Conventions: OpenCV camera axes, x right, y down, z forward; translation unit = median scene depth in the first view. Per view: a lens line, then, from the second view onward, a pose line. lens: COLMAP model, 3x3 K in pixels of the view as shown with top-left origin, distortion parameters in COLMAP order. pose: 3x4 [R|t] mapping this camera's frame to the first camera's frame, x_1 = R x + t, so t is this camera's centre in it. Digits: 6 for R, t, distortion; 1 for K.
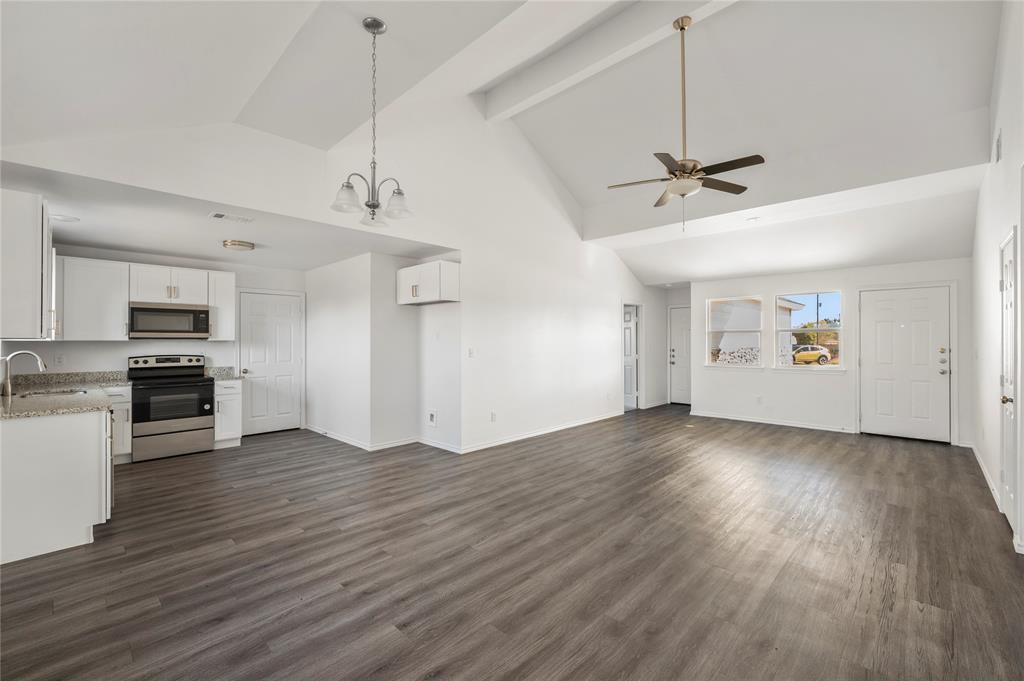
lens RADIAL K [[427.3, 0, 514.1], [0, 427.3, 340.4], [0, 0, 1]] dist [-0.001023, -0.000671]
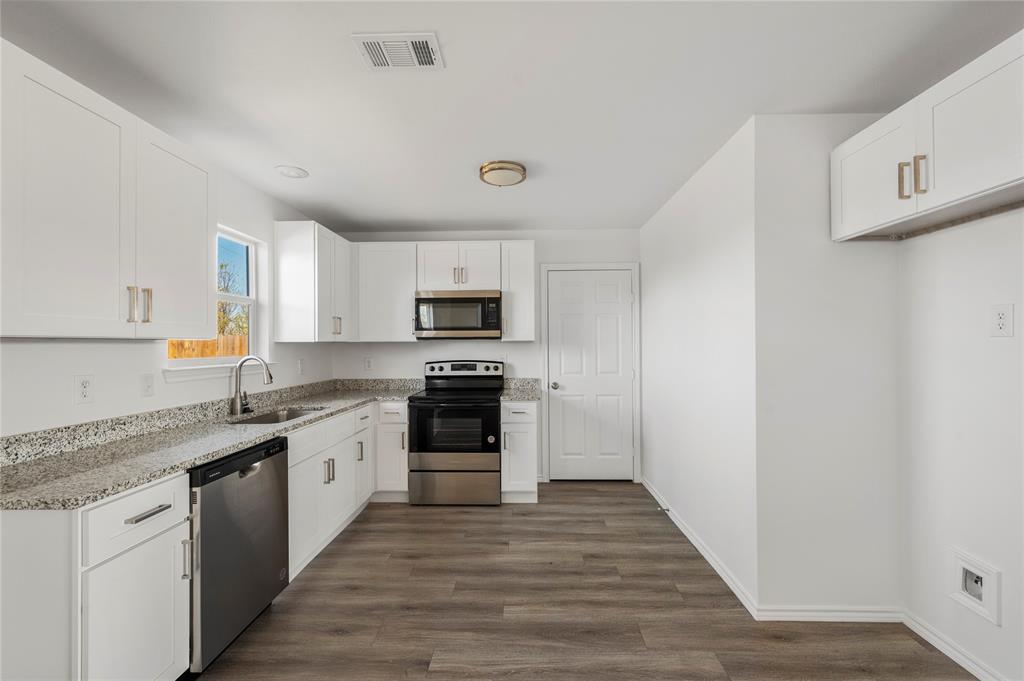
lens RADIAL K [[427.3, 0, 513.8], [0, 427.3, 341.1], [0, 0, 1]] dist [-0.001023, -0.000671]
pose [[0.671466, -0.005742, -0.741013, -0.201221], [0.006025, 0.999979, -0.002289, 0.002628], [0.741011, -0.002927, 0.671487, 0.590536]]
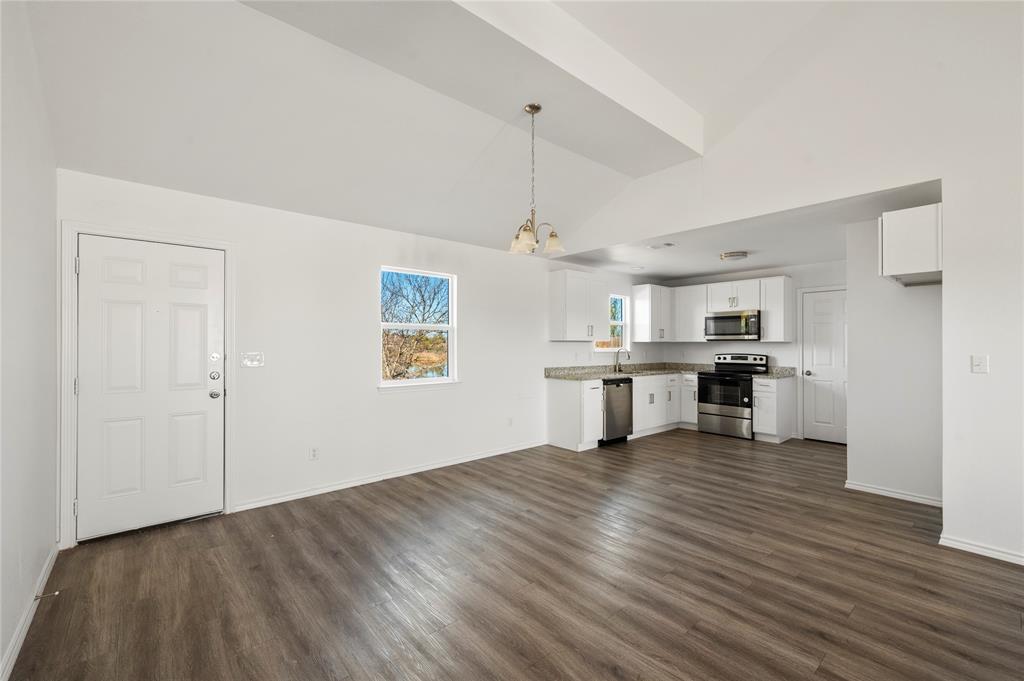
lens RADIAL K [[427.3, 0, 512.6], [0, 427.3, 341.3], [0, 0, 1]] dist [-0.001023, -0.000671]
pose [[-0.094071, -0.002419, -0.995563, 0.486339], [0.000952, 0.999996, -0.002520, 0.001863], [0.995565, -0.001185, -0.094068, 0.500136]]
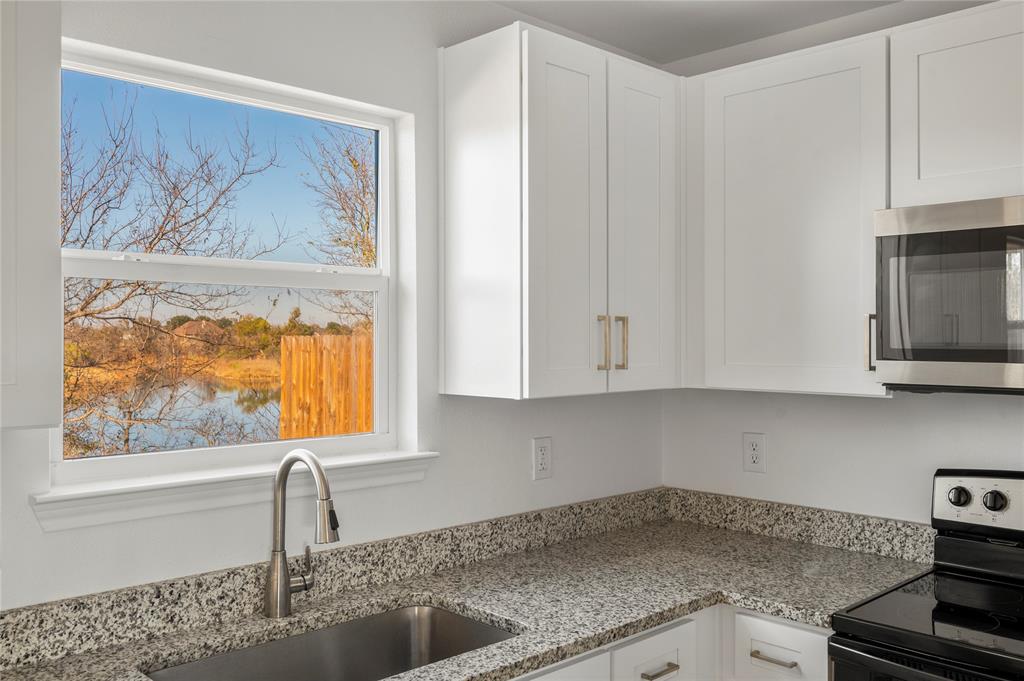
lens RADIAL K [[886.4, 0, 511.0], [0, 886.4, 334.9], [0, 0, 1]] dist [-0.007454, 0.011490]
pose [[-0.037416, 0.000646, -0.999300, -0.446869], [0.003458, 0.999994, 0.000517, -0.030194], [0.999294, -0.003436, -0.037418, 0.807080]]
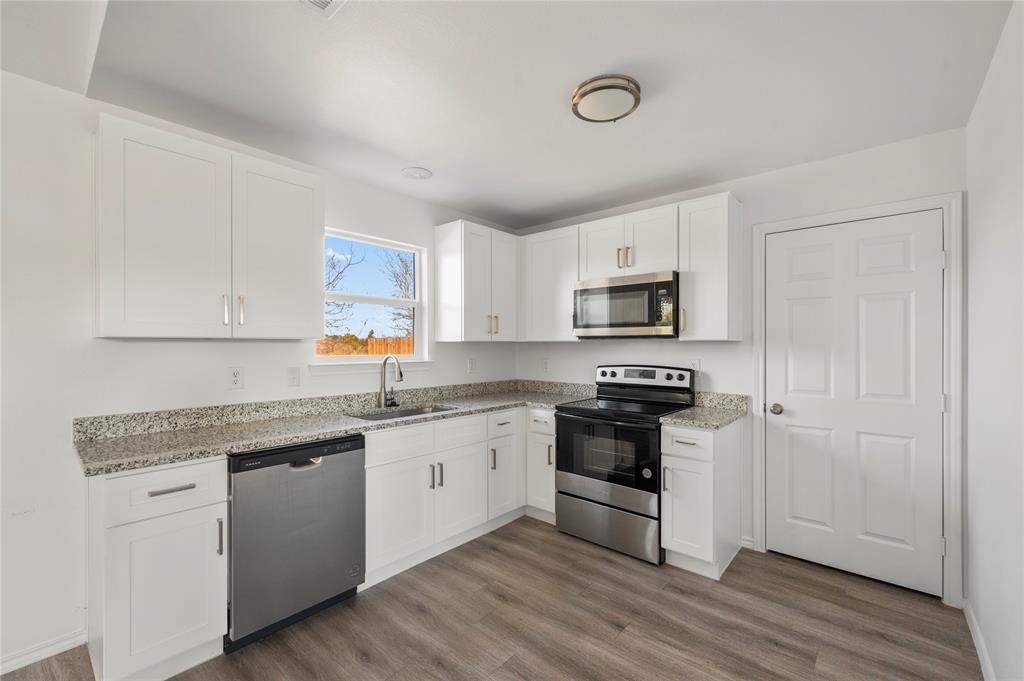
lens RADIAL K [[427.3, 0, 512.8], [0, 427.3, 345.6], [0, 0, 1]] dist [-0.001023, -0.000671]
pose [[0.045023, 0.005593, -0.998970, -0.235914], [0.003192, 0.999978, 0.005742, 0.003381], [0.998981, -0.003447, 0.045004, 0.842929]]
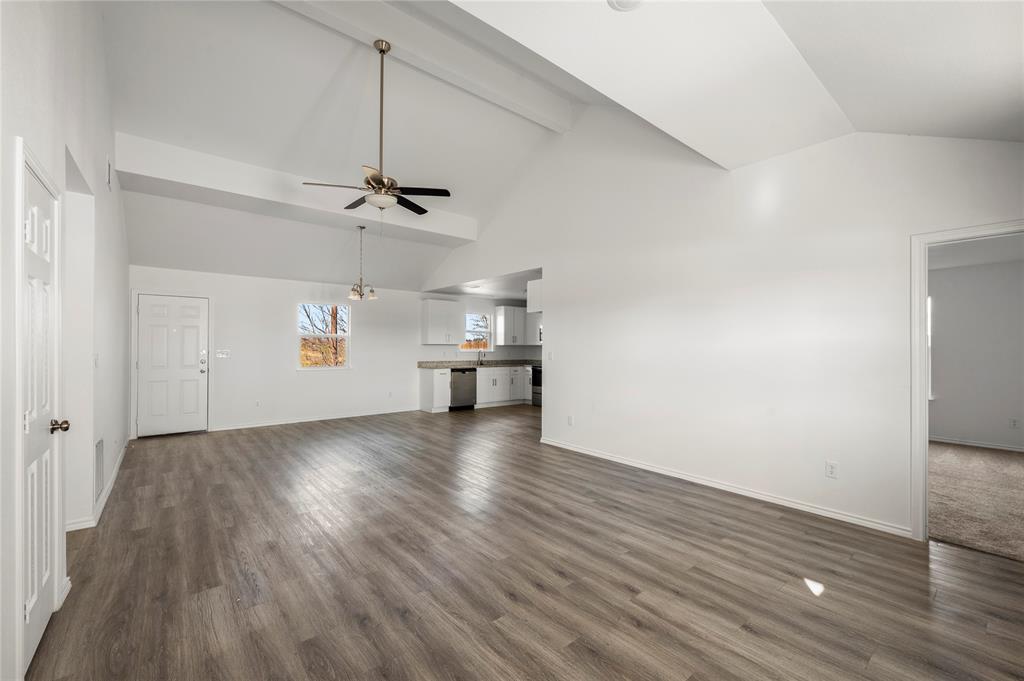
lens RADIAL K [[427.3, 0, 517.7], [0, 427.3, 343.1], [0, 0, 1]] dist [-0.001023, -0.000671]
pose [[-0.109202, -0.003887, -0.994012, 1.060139], [-0.002216, 0.999991, -0.003667, -0.001143], [0.994017, 0.001802, -0.109210, 1.073359]]
